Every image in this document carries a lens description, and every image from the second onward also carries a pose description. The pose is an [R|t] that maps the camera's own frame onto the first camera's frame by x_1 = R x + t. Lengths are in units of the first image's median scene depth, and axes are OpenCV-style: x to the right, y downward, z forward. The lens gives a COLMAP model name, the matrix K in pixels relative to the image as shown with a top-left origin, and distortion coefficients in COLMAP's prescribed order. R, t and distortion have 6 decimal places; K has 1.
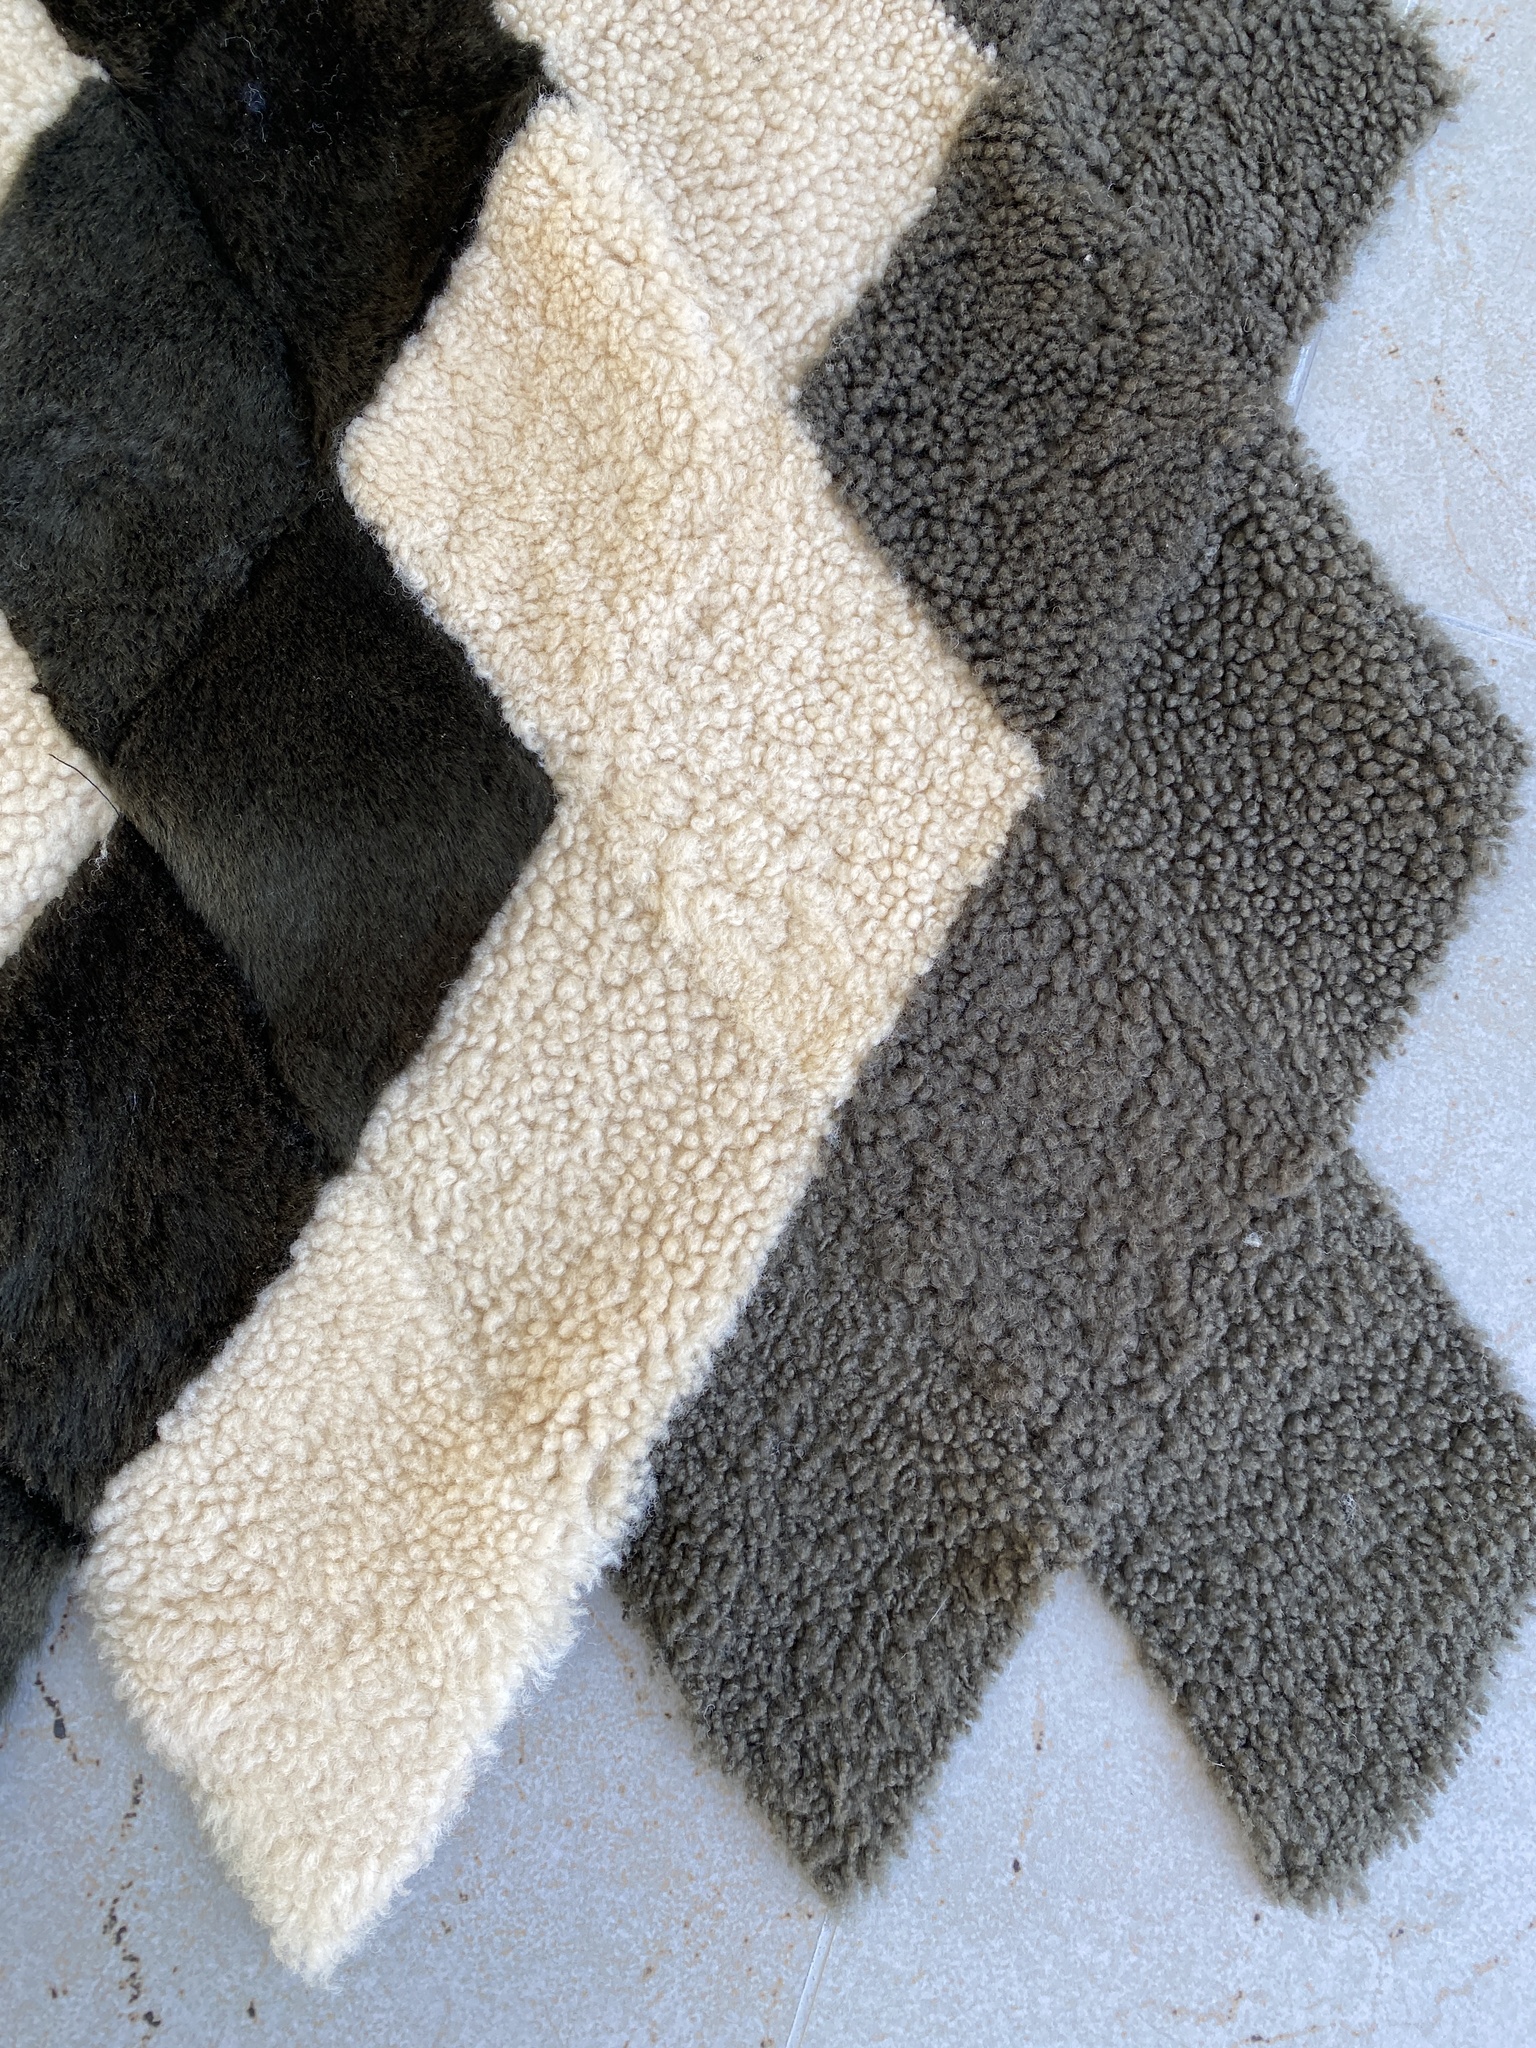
lens RADIAL K [[1554.6, 0, 767.8], [0, 1554.6, 1024.1], [0, 0, 1]] dist [0.017207, -0.019446]
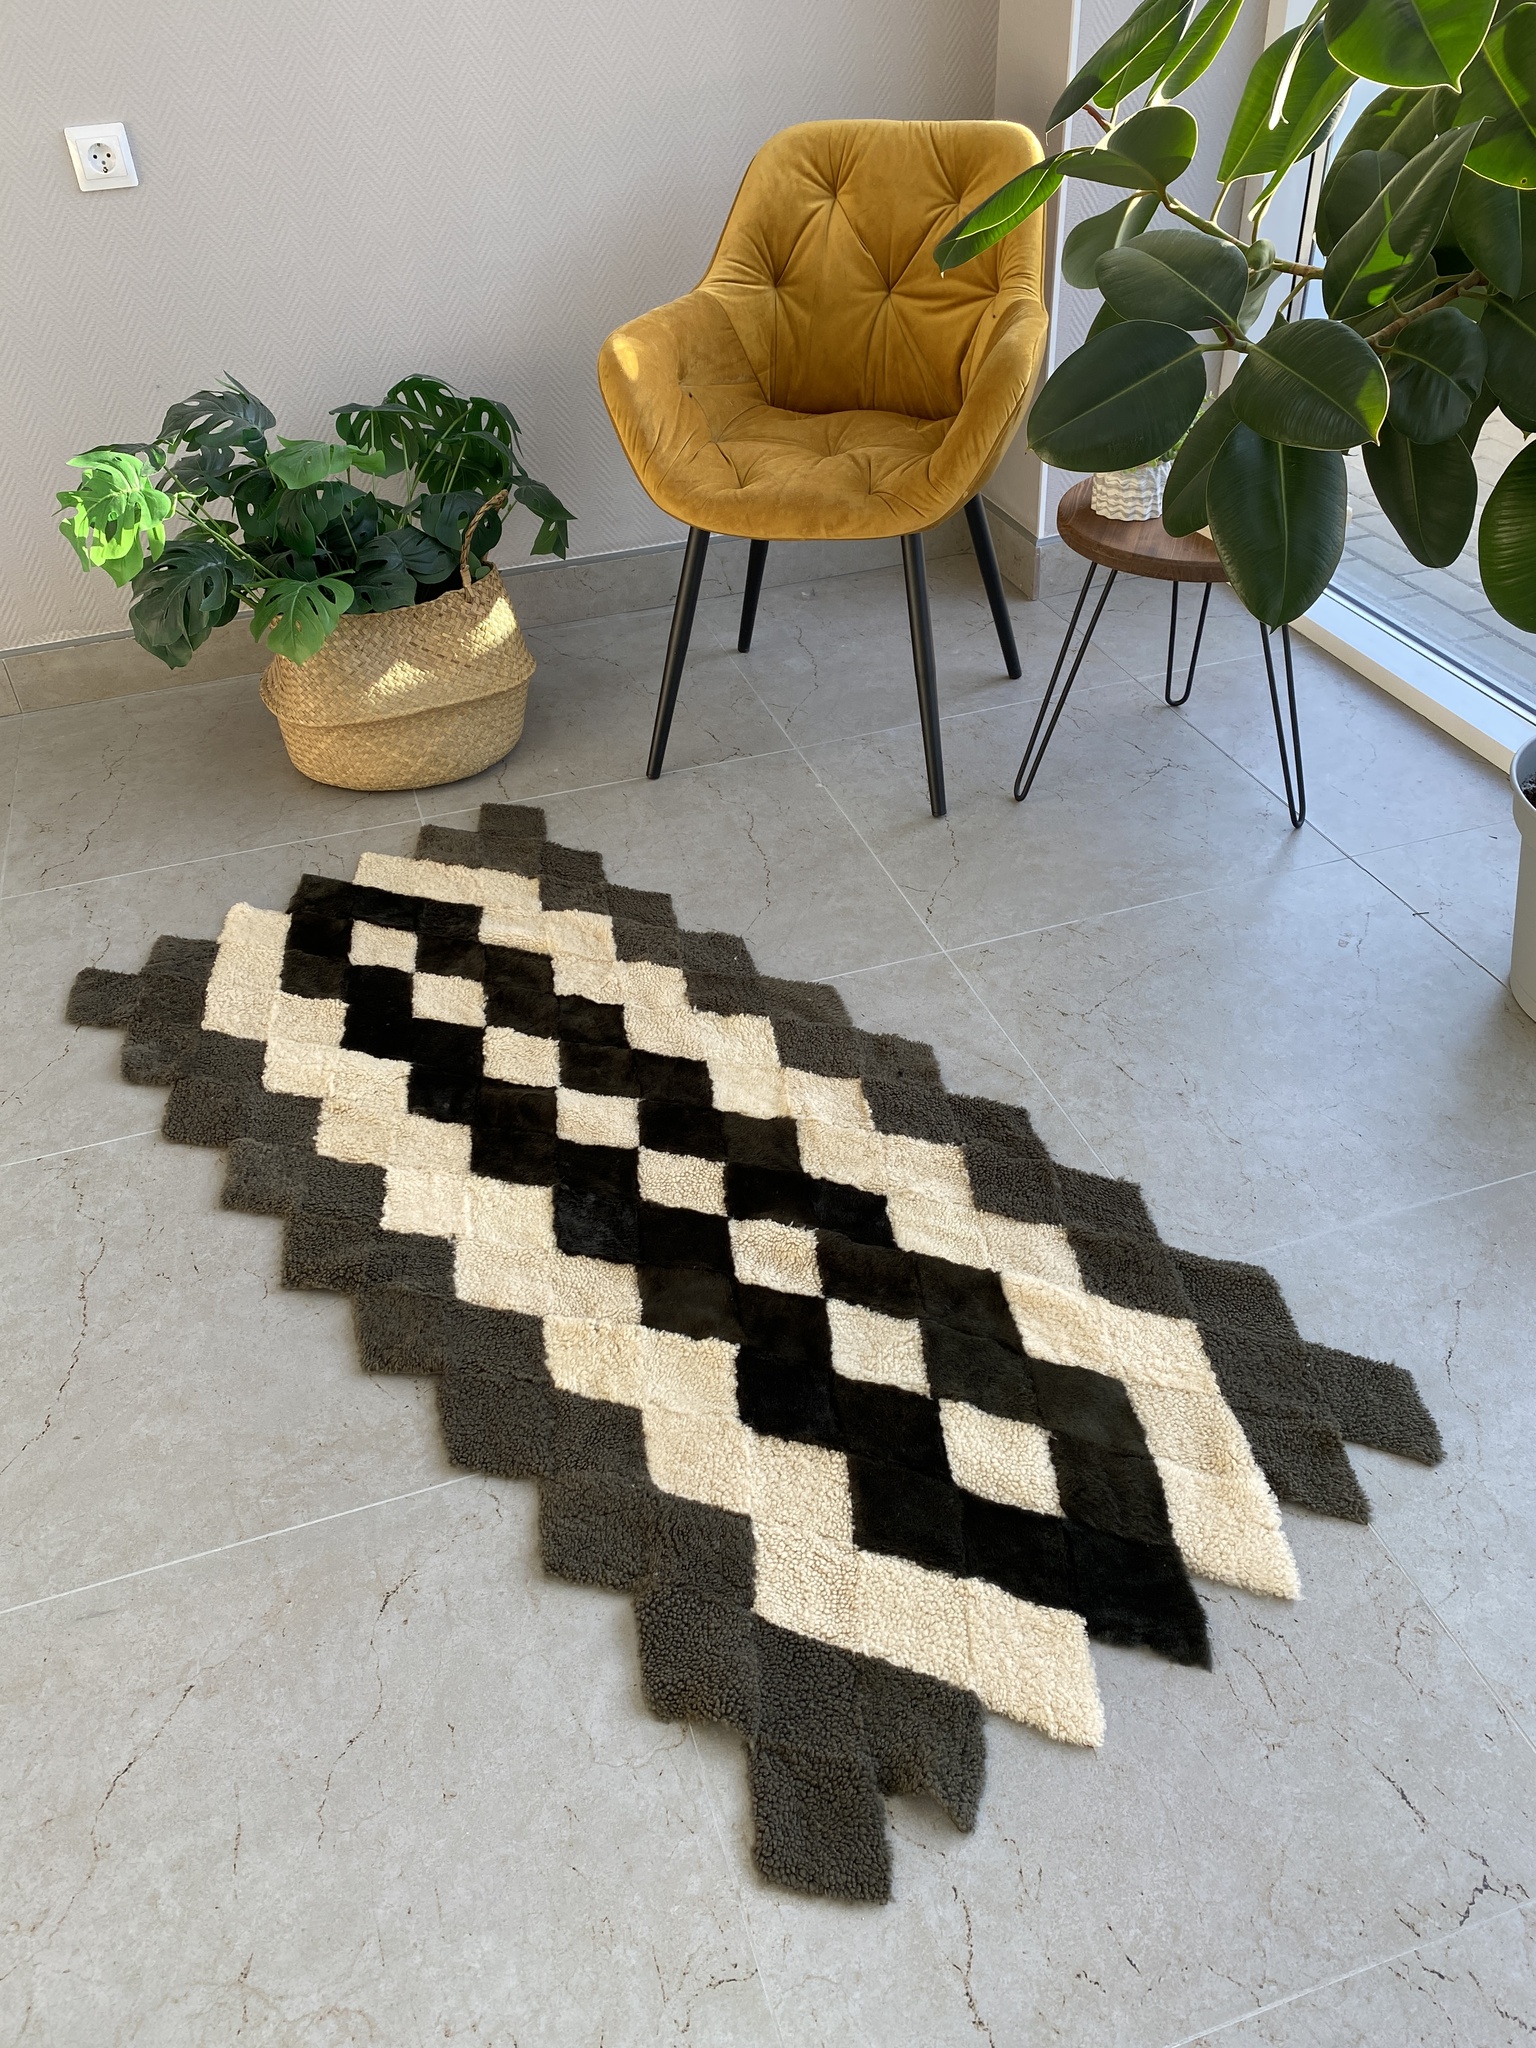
lens RADIAL K [[1554.6, 0, 749.2], [0, 1554.6, 1015.9], [0, 0, 1]] dist [0.017207, -0.019446]
pose [[0.811840, -0.396096, 0.428980, -2.437359], [0.583845, 0.558792, -0.588963, 1.241605], [-0.006425, 0.728601, 0.684908, -2.692720]]
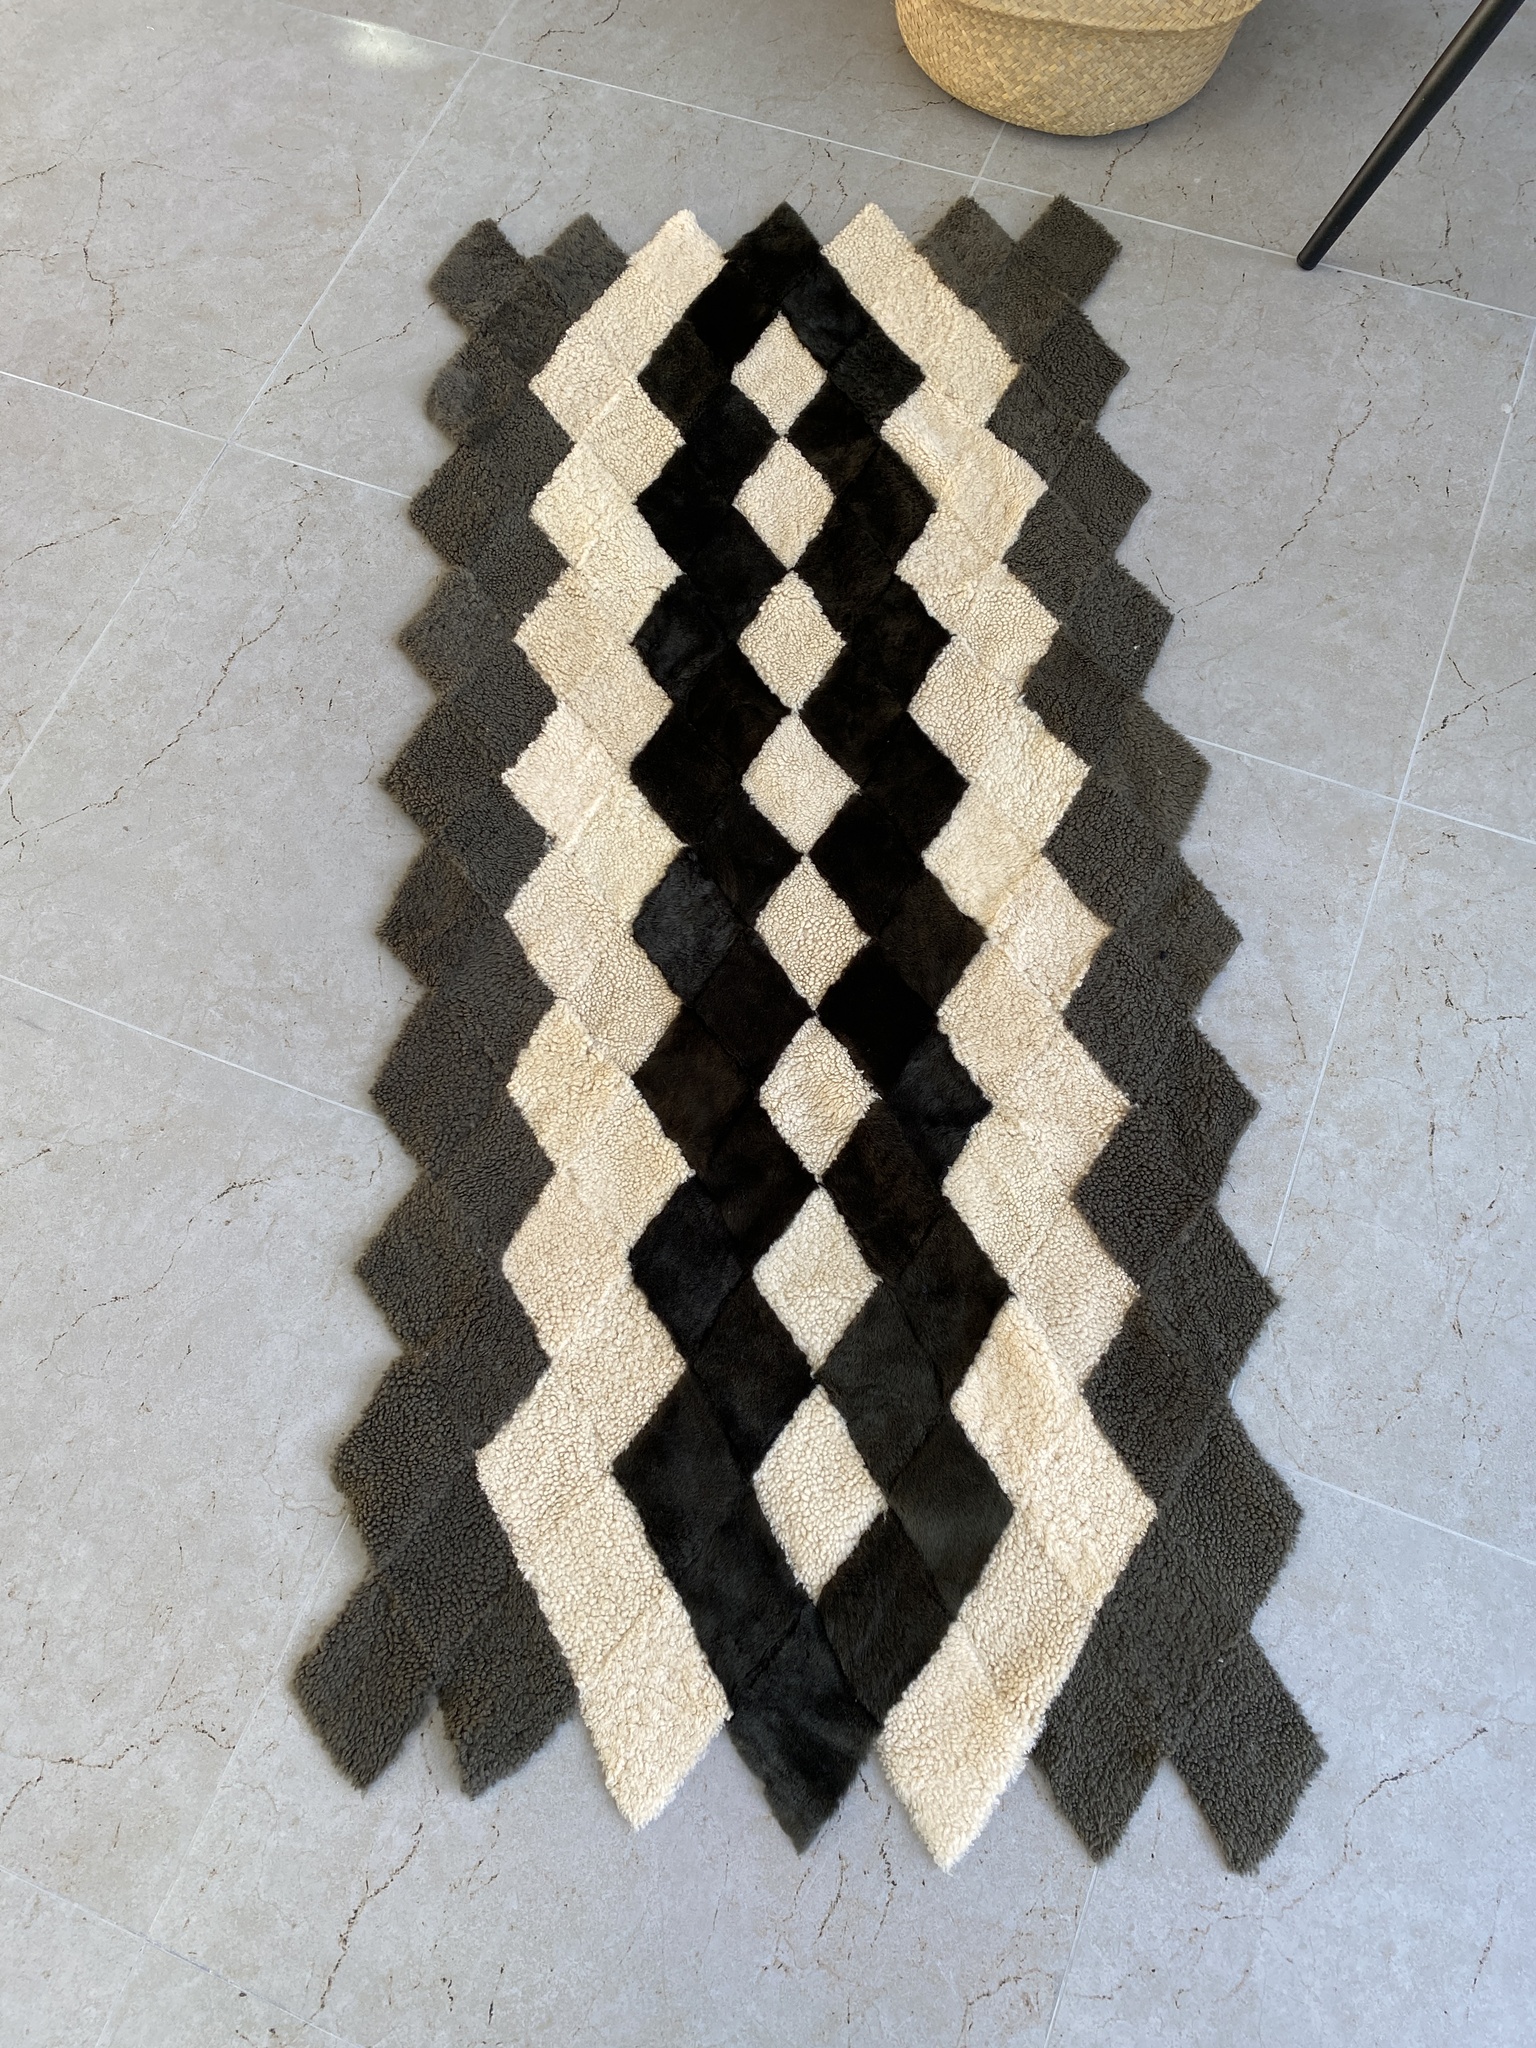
lens RADIAL K [[1554.6, 0, 754.7], [0, 1554.6, 1031.3], [0, 0, 1]] dist [0.017207, -0.019446]
pose [[0.996447, 0.042171, -0.072908, -0.507084], [-0.060313, 0.961482, -0.268170, -0.205881], [0.058791, 0.271614, 0.960609, -2.668278]]
